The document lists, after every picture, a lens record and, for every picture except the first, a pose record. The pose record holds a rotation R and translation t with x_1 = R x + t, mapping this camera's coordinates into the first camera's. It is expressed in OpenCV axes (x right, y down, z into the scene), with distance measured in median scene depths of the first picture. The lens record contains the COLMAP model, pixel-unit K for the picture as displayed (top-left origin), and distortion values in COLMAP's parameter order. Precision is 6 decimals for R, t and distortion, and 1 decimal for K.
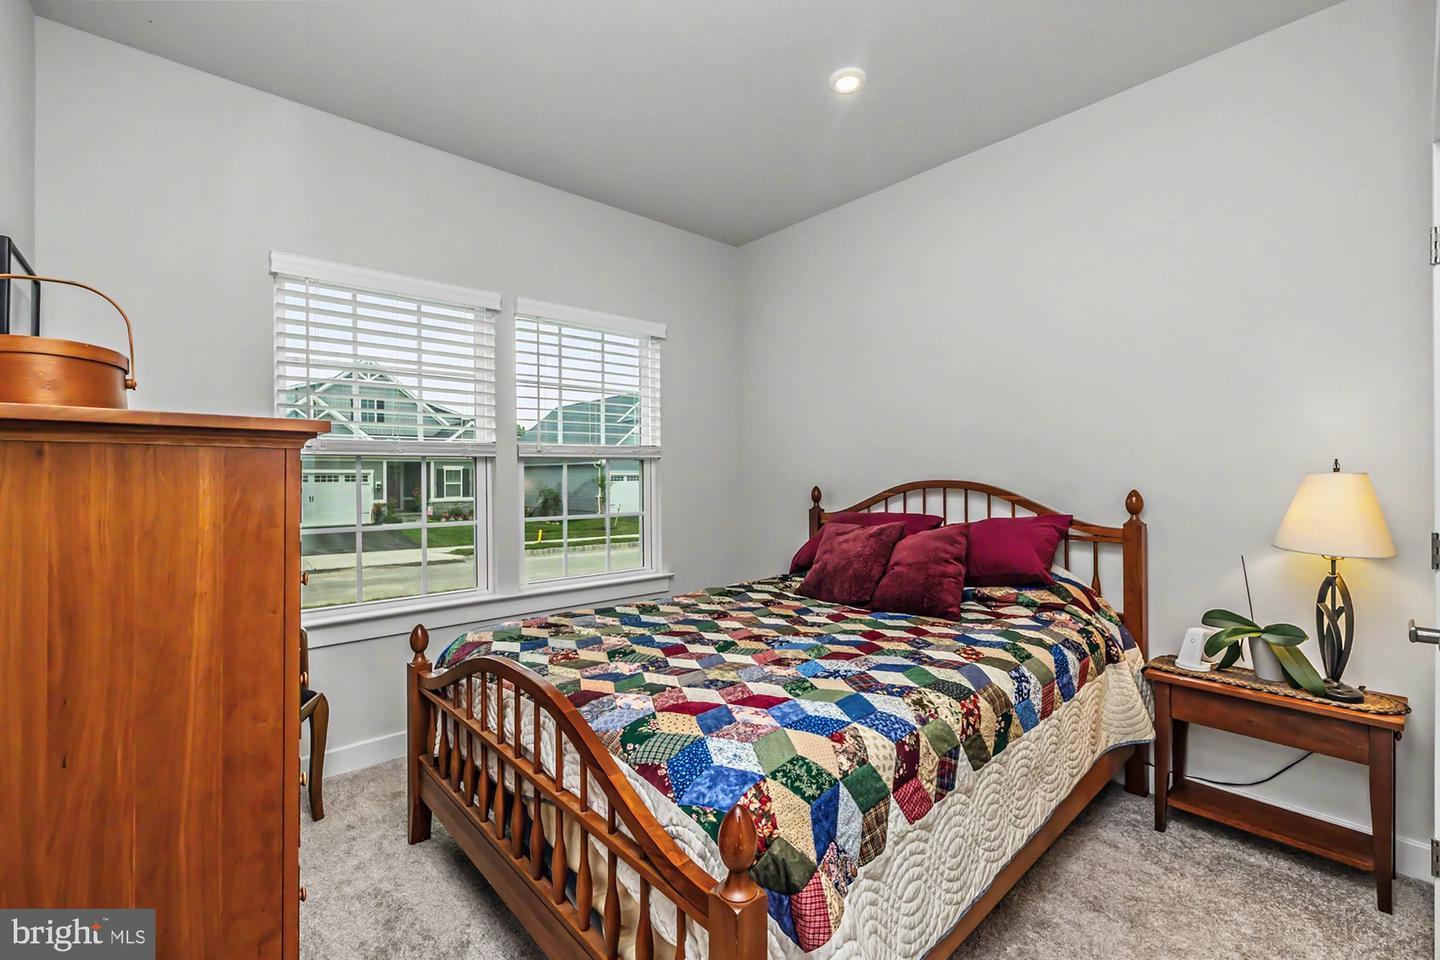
lens RADIAL K [[616.8, 0, 721.2], [0, 616.8, 474.4], [0, 0, 1]] dist [0.014493, 0.000676]
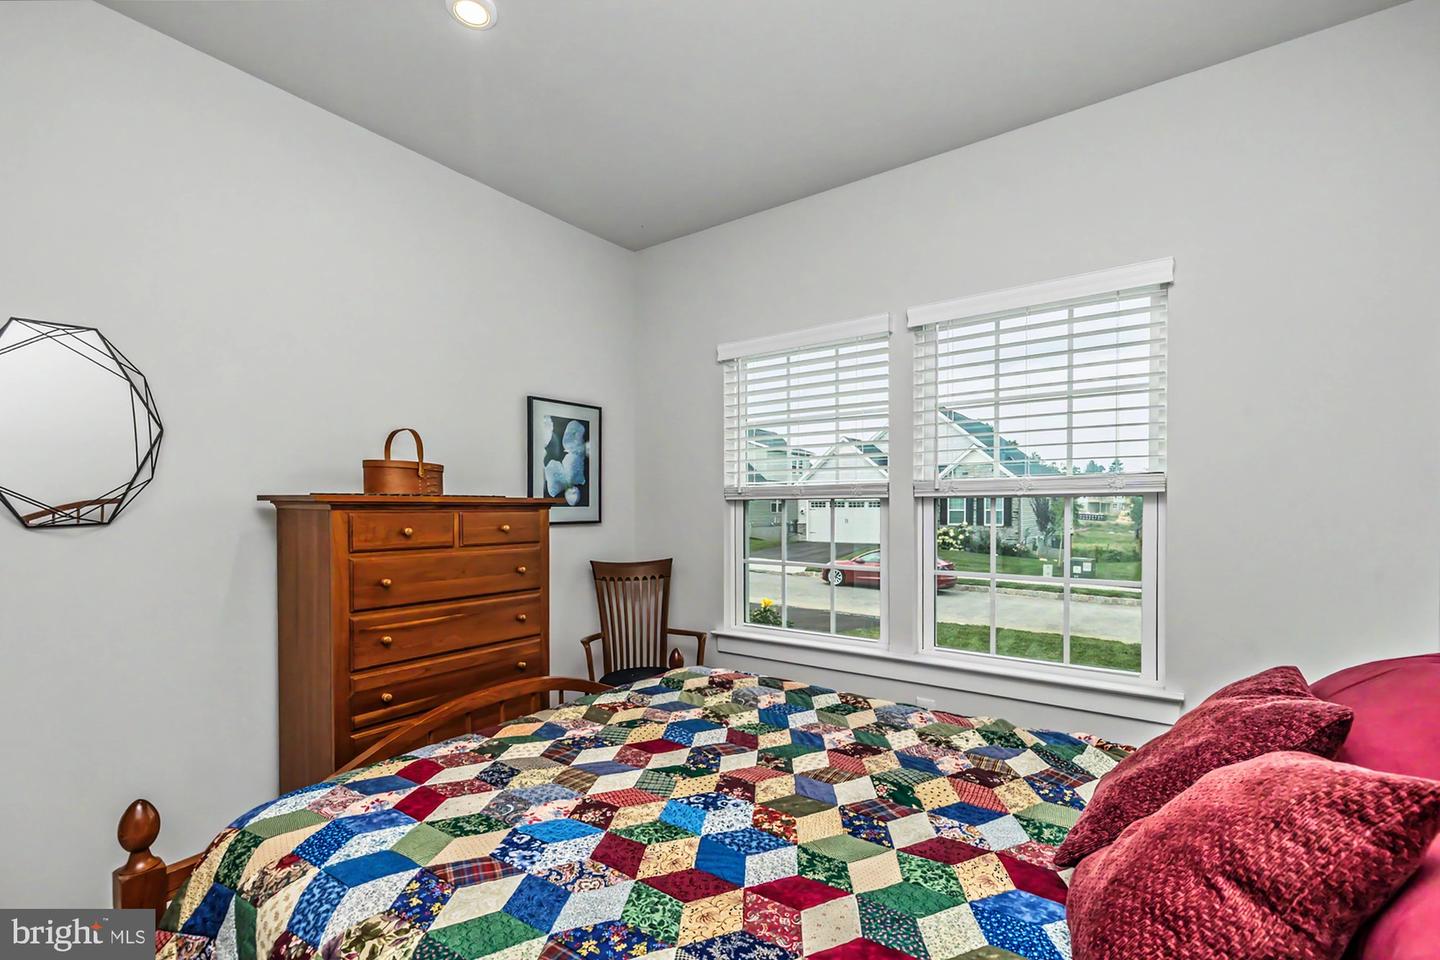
lens RADIAL K [[616.8, 0, 716.3], [0, 616.8, 515.0], [0, 0, 1]] dist [0.014493, 0.000676]
pose [[0.204177, 0.015438, -0.978812, 0.594451], [0.014057, 0.999726, 0.018700, -0.026814], [0.978833, -0.017577, 0.203904, 0.741175]]
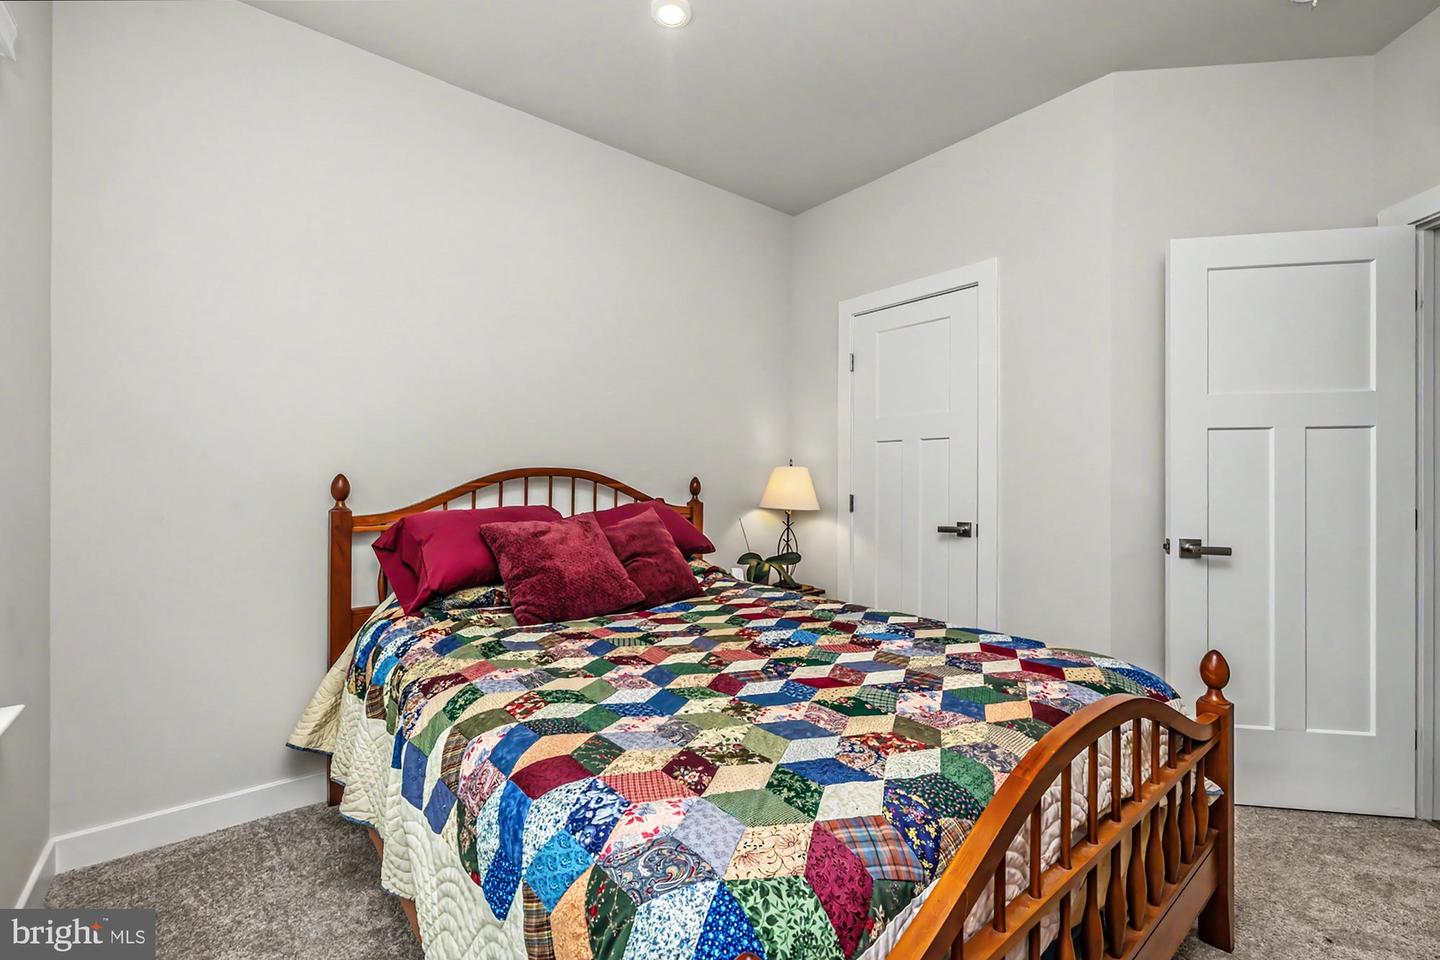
lens RADIAL K [[616.8, 0, 719.6], [0, 616.8, 482.1], [0, 0, 1]] dist [0.014493, 0.000676]
pose [[0.047113, 0.003226, 0.998884, -0.663477], [-0.005110, 0.999982, -0.002989, 0.039312], [-0.998876, -0.004963, 0.047129, 0.884117]]
